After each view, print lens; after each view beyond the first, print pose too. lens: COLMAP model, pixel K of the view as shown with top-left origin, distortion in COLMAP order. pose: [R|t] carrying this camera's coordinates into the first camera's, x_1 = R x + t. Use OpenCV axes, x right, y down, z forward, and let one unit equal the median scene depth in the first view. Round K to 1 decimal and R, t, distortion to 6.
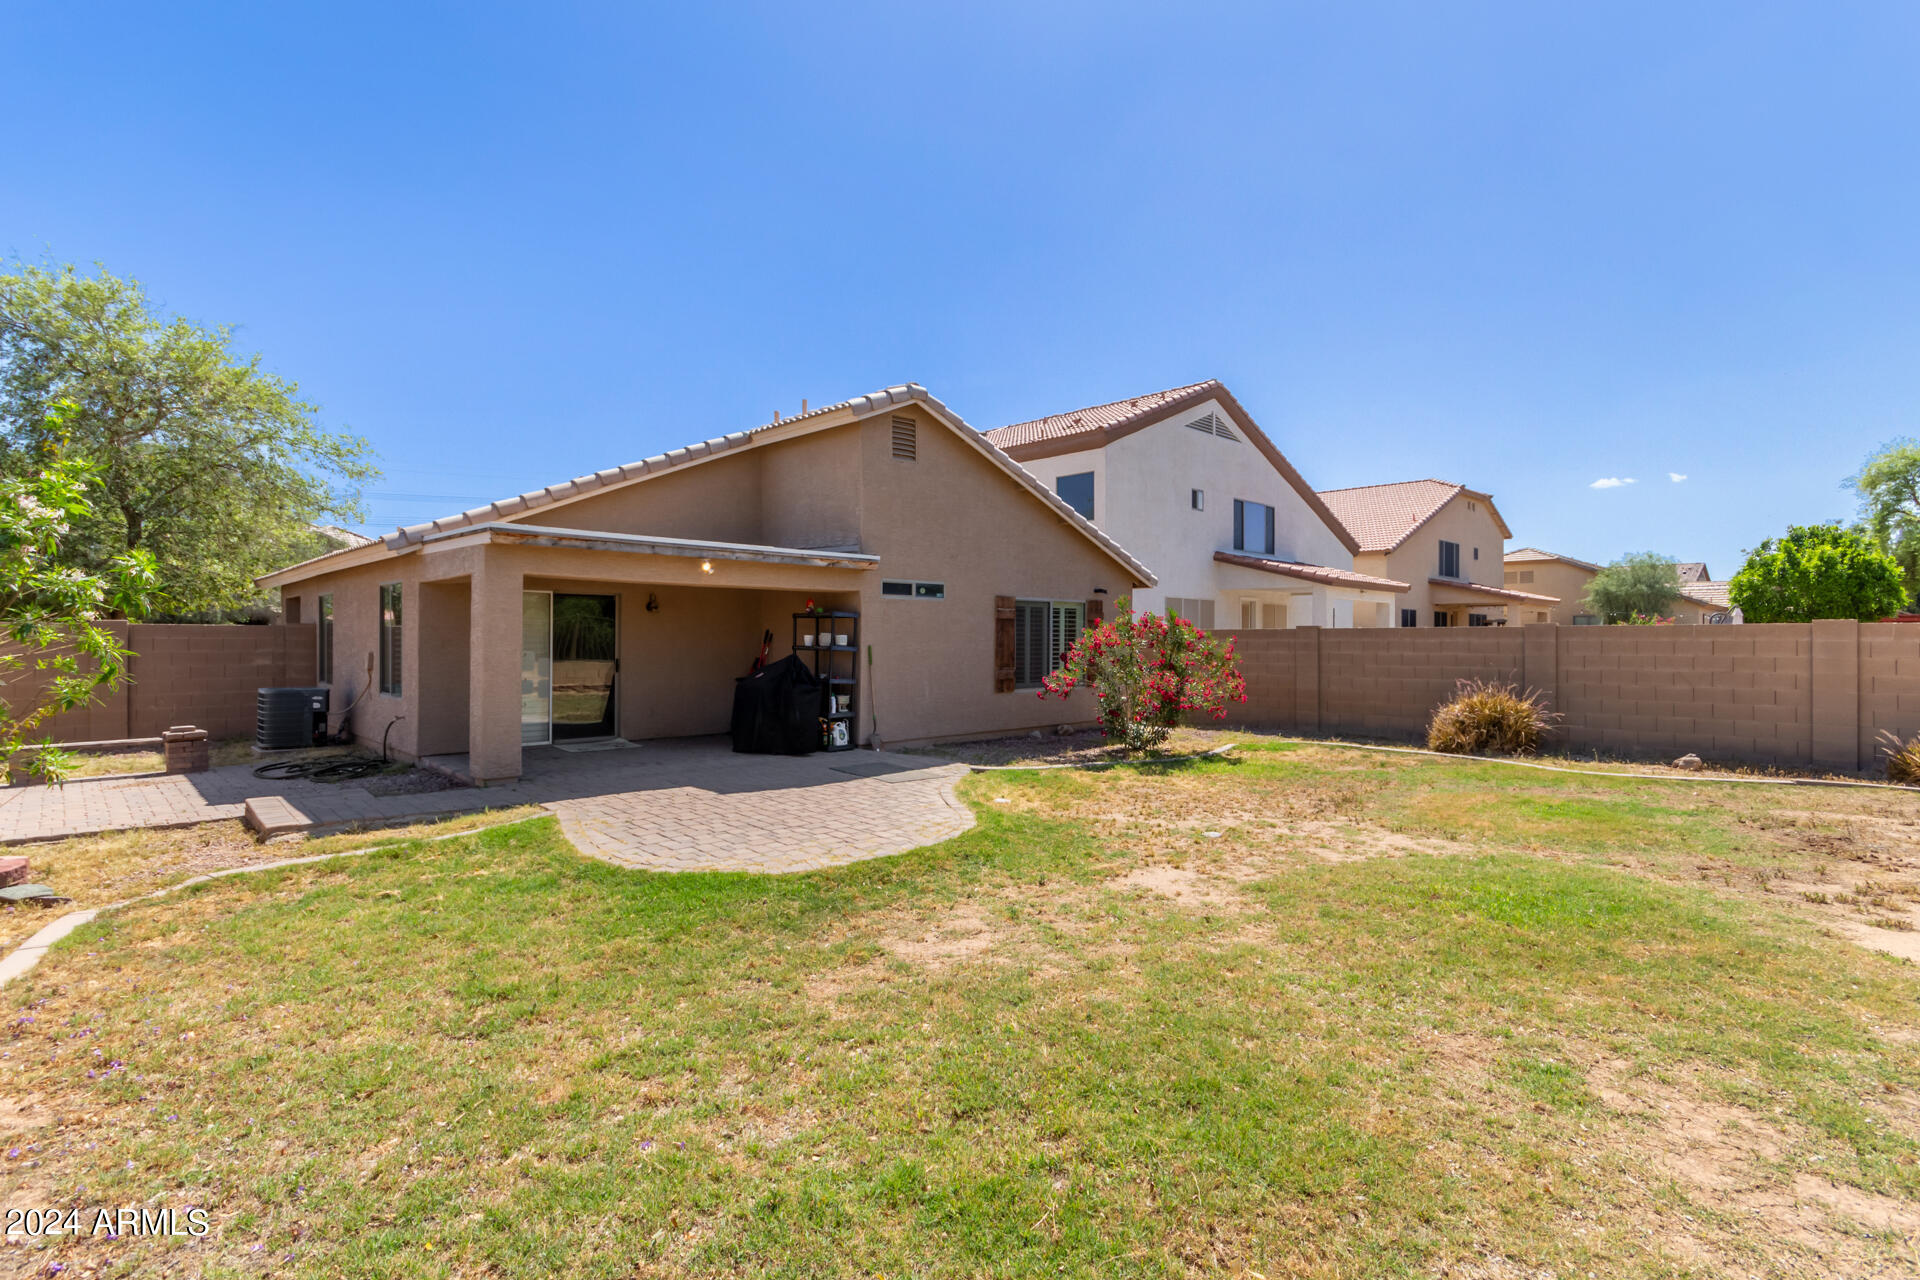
lens RADIAL K [[891.6, 0, 957.2], [0, 891.6, 635.3], [0, 0, 1]] dist [0.001508, 0.001562]
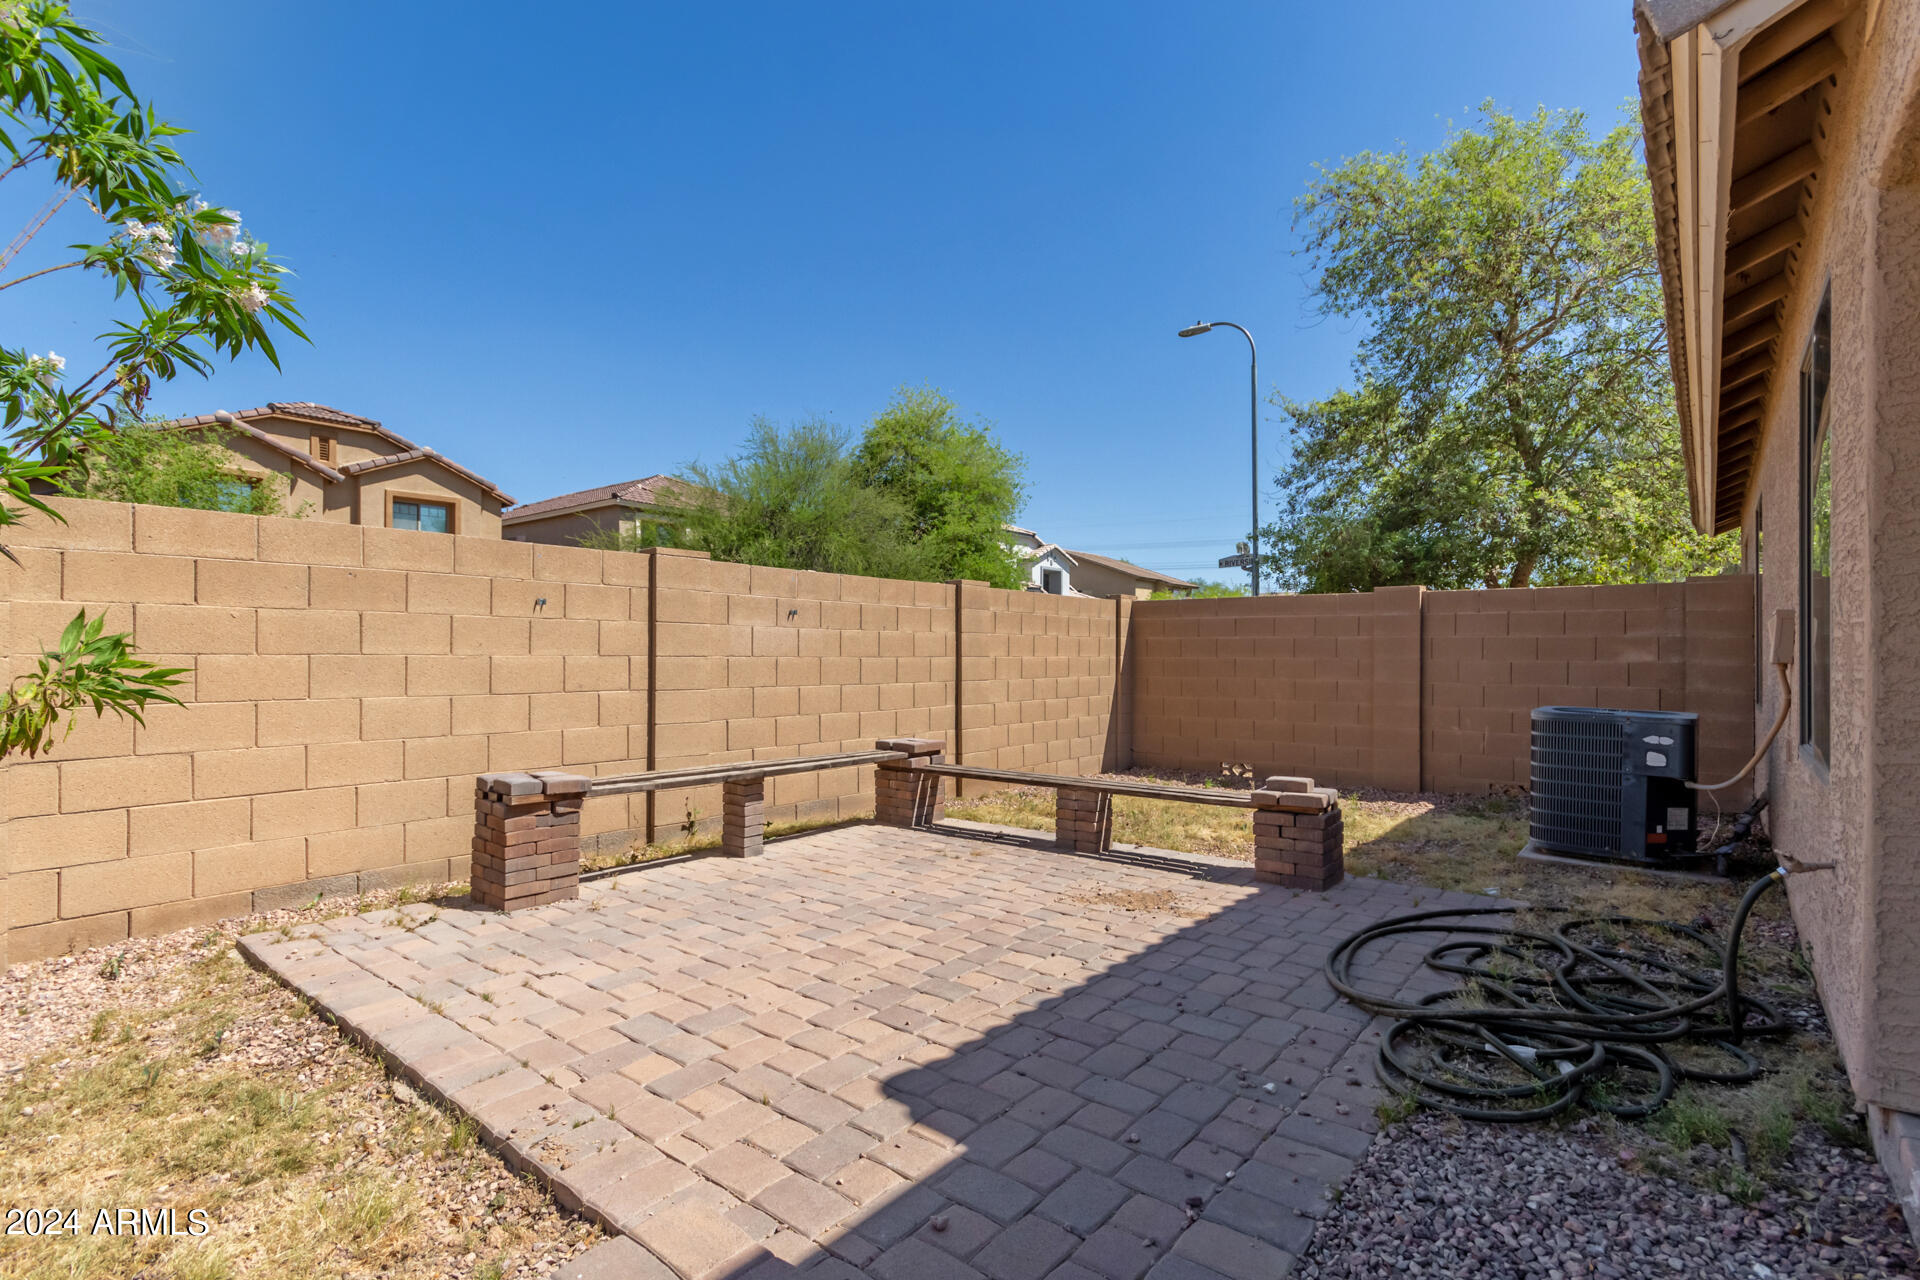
lens RADIAL K [[891.6, 0, 959.2], [0, 891.6, 649.4], [0, 0, 1]] dist [0.001508, 0.001562]
pose [[0.099956, -0.008970, -0.994951, -0.364641], [0.000956, 0.999960, -0.008919, 0.034660], [0.994991, -0.000060, 0.099961, 0.658818]]
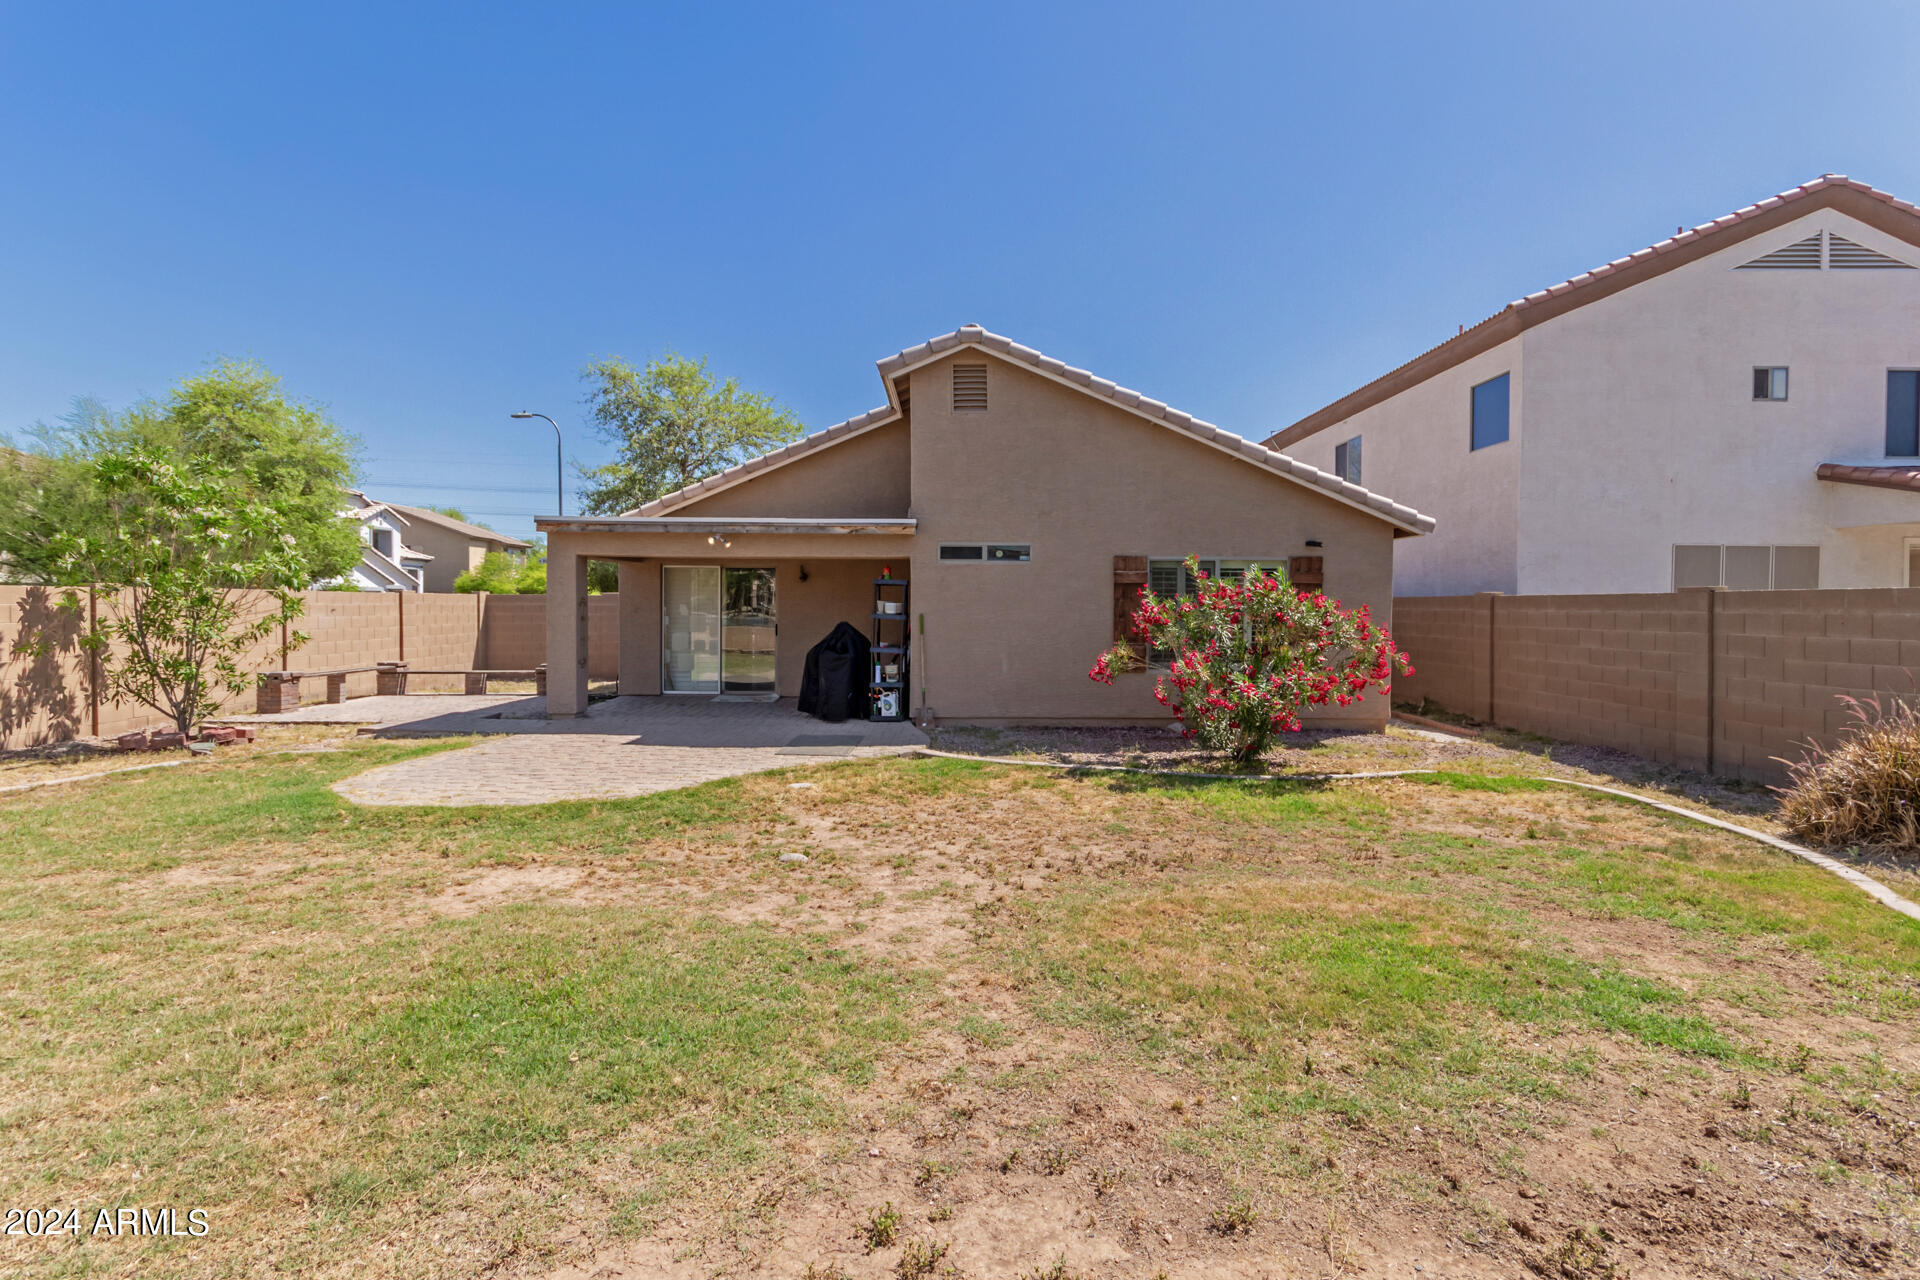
lens RADIAL K [[891.6, 0, 973.7], [0, 891.6, 632.9], [0, 0, 1]] dist [0.001508, 0.001562]
pose [[0.728678, 0.022417, -0.684490, 0.570912], [-0.001072, 0.999500, 0.031593, 0.001221], [0.684856, -0.022288, 0.728338, 0.331788]]
